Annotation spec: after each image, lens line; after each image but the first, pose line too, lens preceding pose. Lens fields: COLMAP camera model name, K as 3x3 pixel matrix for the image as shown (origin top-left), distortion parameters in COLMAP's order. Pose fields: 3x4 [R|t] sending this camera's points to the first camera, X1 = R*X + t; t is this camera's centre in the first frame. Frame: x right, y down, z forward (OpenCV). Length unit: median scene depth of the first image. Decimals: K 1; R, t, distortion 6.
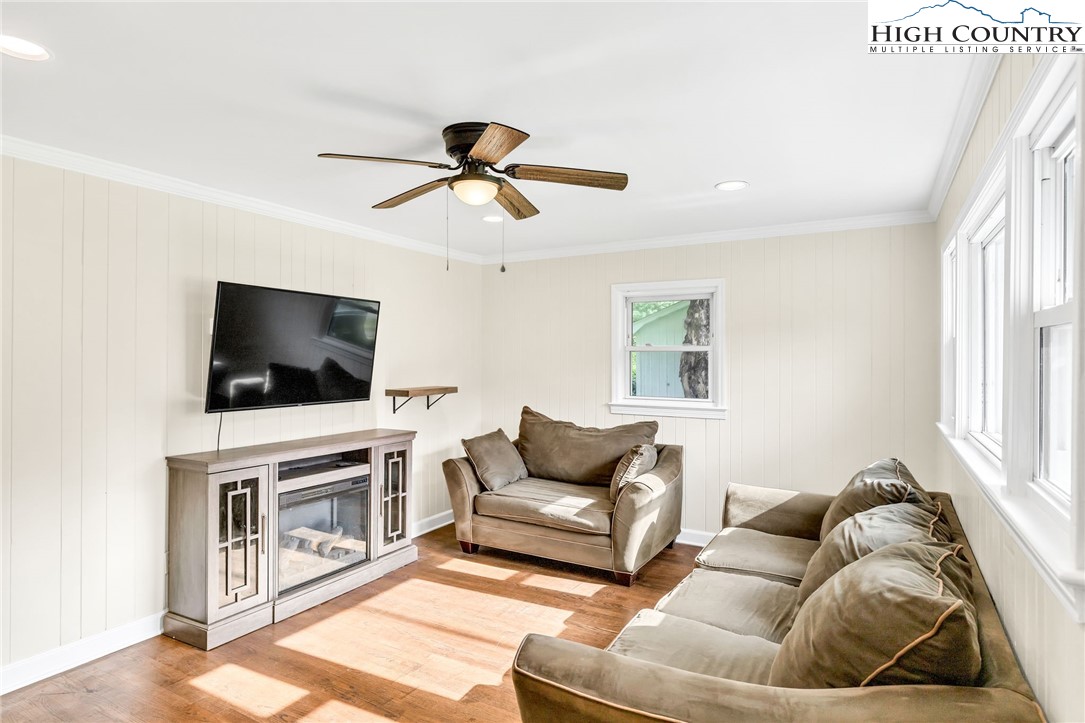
lens RADIAL K [[600.8, 0, 536.8], [0, 600.8, 357.5], [0, 0, 1]] dist [0.002990, 0.000955]
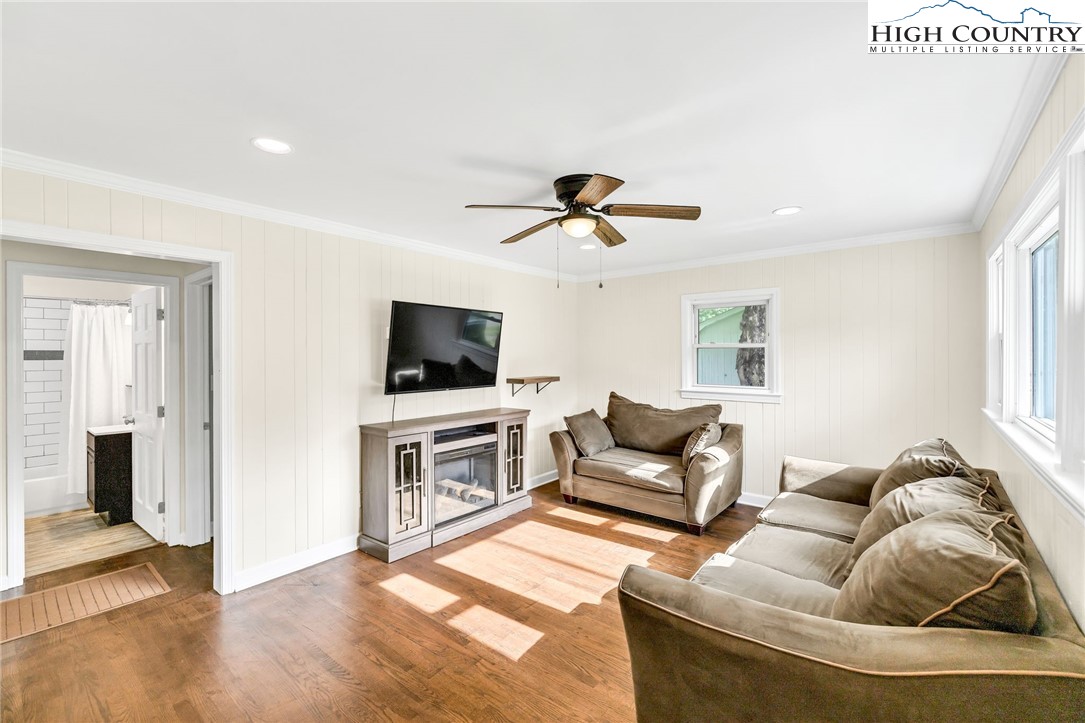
lens RADIAL K [[466.4, 0, 535.2], [0, 466.4, 358.0], [0, 0, 1]] dist [0.004046, 0.000678]
pose [[0.985958, -0.005282, -0.166911, -0.023137], [0.006631, 0.999950, 0.007527, 0.000558], [0.166863, -0.008528, 0.985943, -0.016955]]
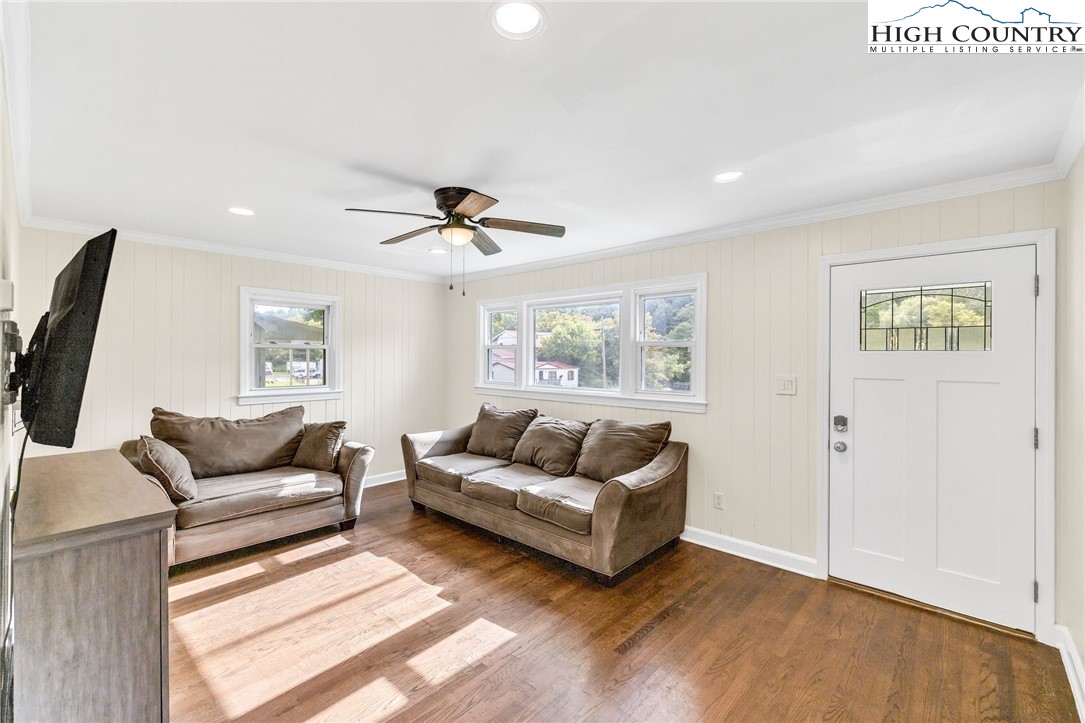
lens RADIAL K [[466.4, 0, 532.7], [0, 466.4, 366.7], [0, 0, 1]] dist [0.004046, 0.000678]
pose [[0.220739, -0.016009, 0.975202, -0.900354], [0.000073, 0.999866, 0.016397, 0.015973], [-0.975333, -0.003548, 0.220710, 0.481419]]
